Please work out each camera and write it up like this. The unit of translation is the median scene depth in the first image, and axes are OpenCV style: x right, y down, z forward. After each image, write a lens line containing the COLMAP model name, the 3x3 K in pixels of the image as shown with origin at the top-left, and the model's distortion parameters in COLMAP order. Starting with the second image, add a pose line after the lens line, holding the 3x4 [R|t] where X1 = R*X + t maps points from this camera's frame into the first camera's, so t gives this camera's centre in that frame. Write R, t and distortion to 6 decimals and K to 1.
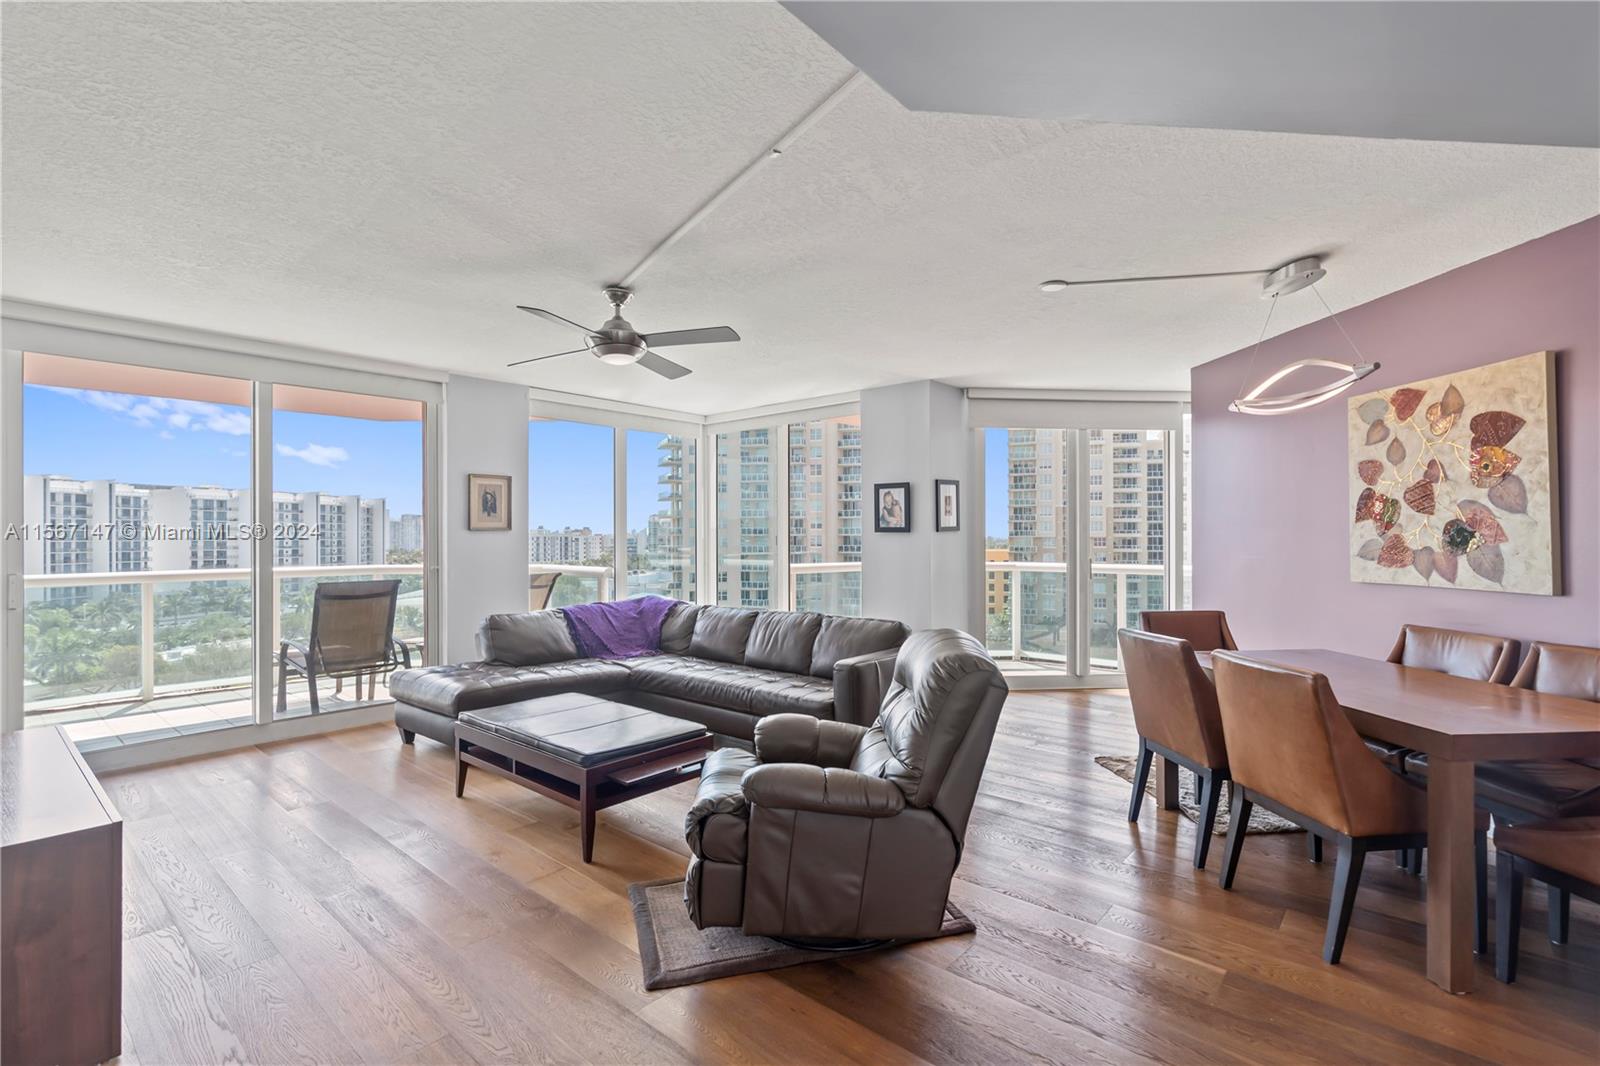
lens RADIAL K [[711.9, 0, 789.0], [0, 711.9, 535.8], [0, 0, 1]] dist [-0.004343, 0.001772]
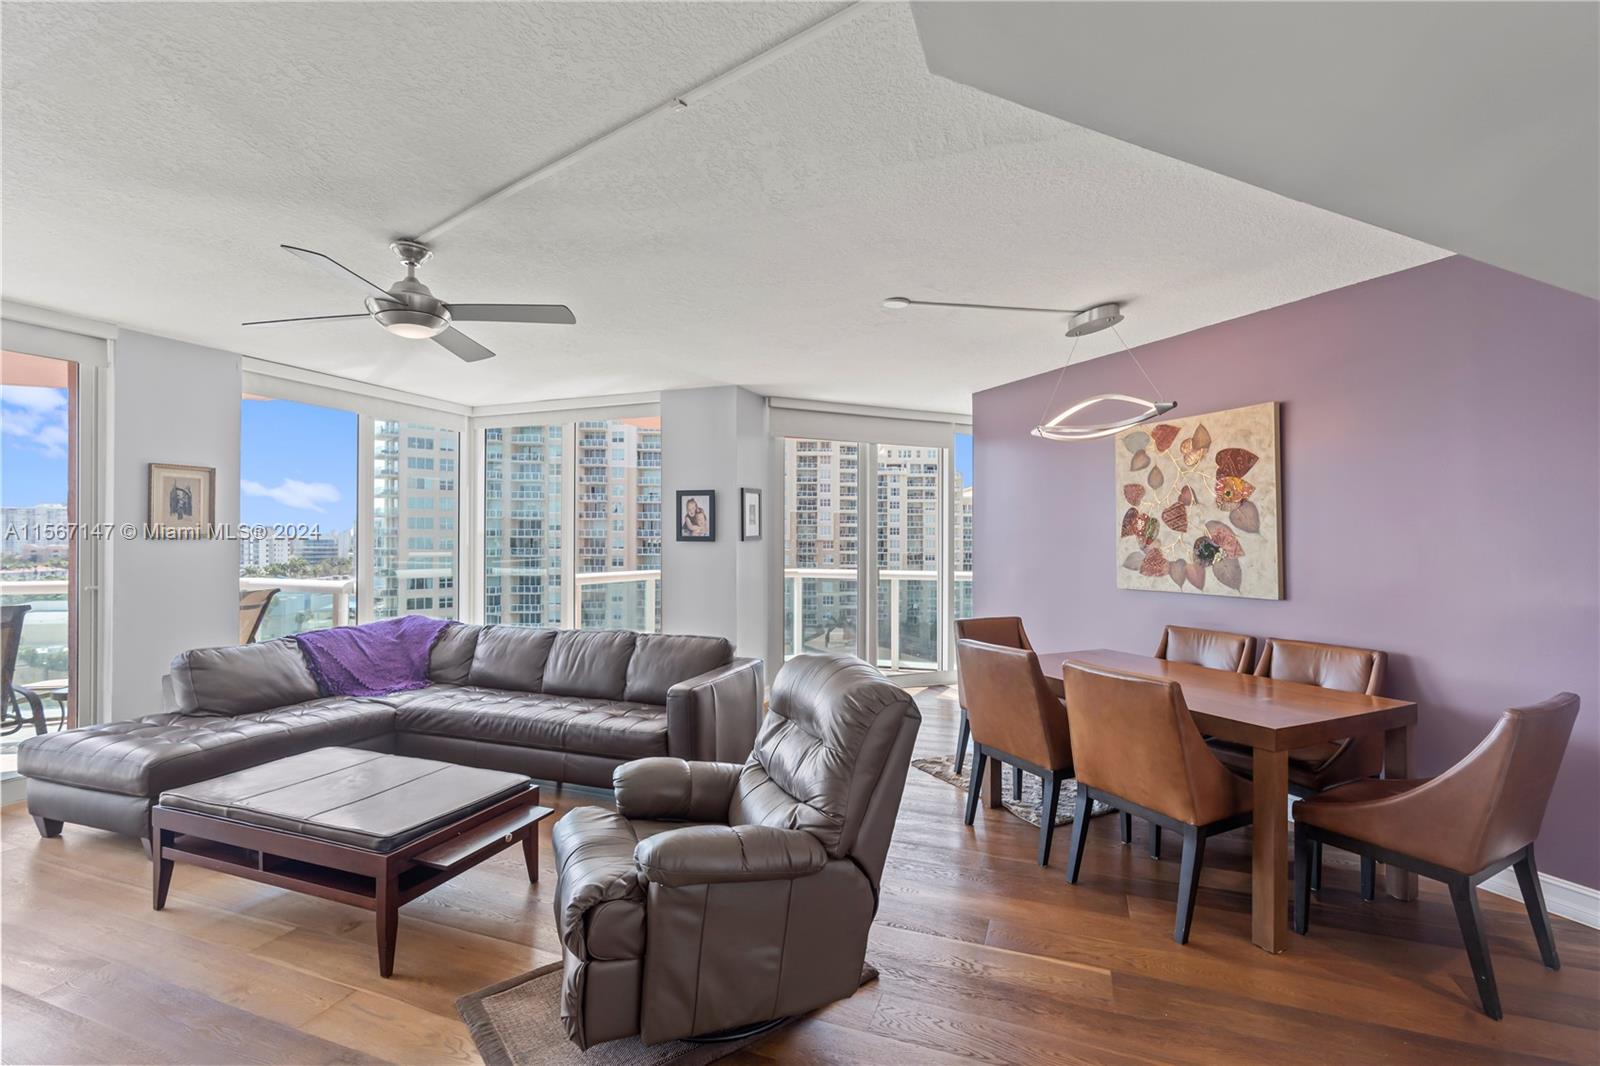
lens RADIAL K [[711.9, 0, 793.7], [0, 711.9, 536.5], [0, 0, 1]] dist [-0.004343, 0.001772]
pose [[0.939927, 0.004701, 0.341344, -0.112075], [-0.003461, 0.999985, -0.004241, -0.014580], [-0.341359, 0.002805, 0.939929, 0.102510]]
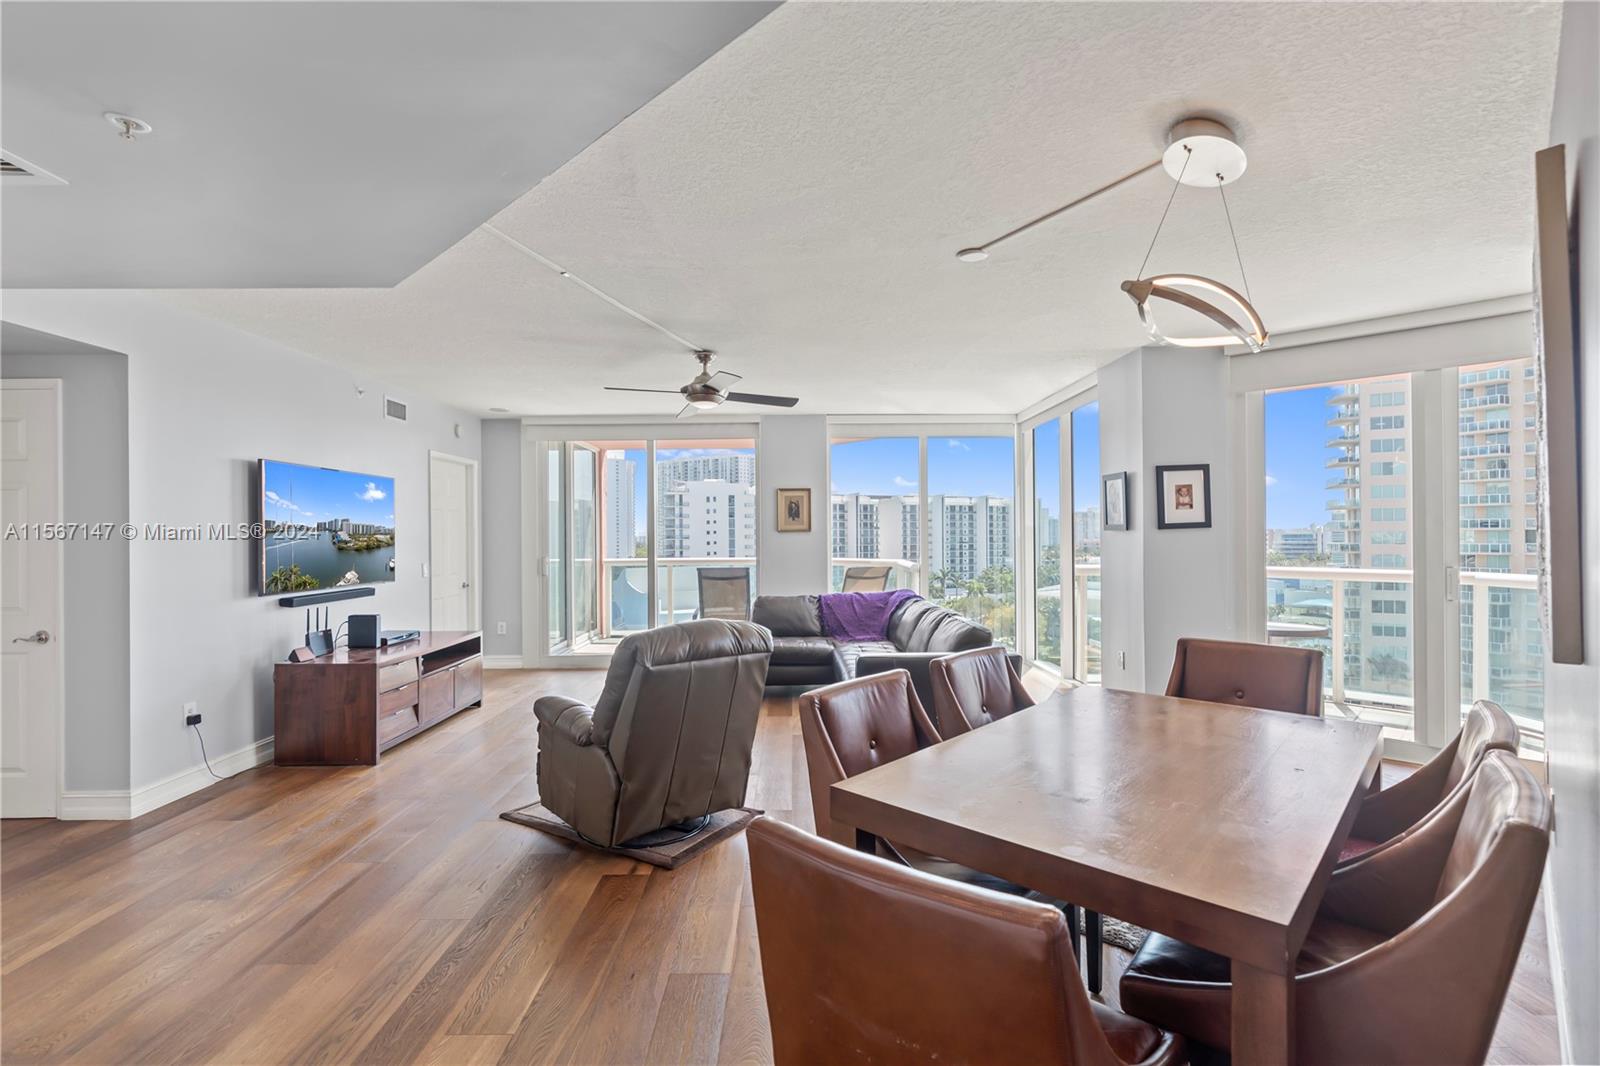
lens RADIAL K [[711.9, 0, 813.4], [0, 711.9, 536.5], [0, 0, 1]] dist [-0.004343, 0.001772]
pose [[0.676423, -0.000609, -0.736513, 0.912496], [0.004971, 0.999981, 0.003739, -0.004791], [0.736496, -0.006190, 0.676413, 0.258342]]
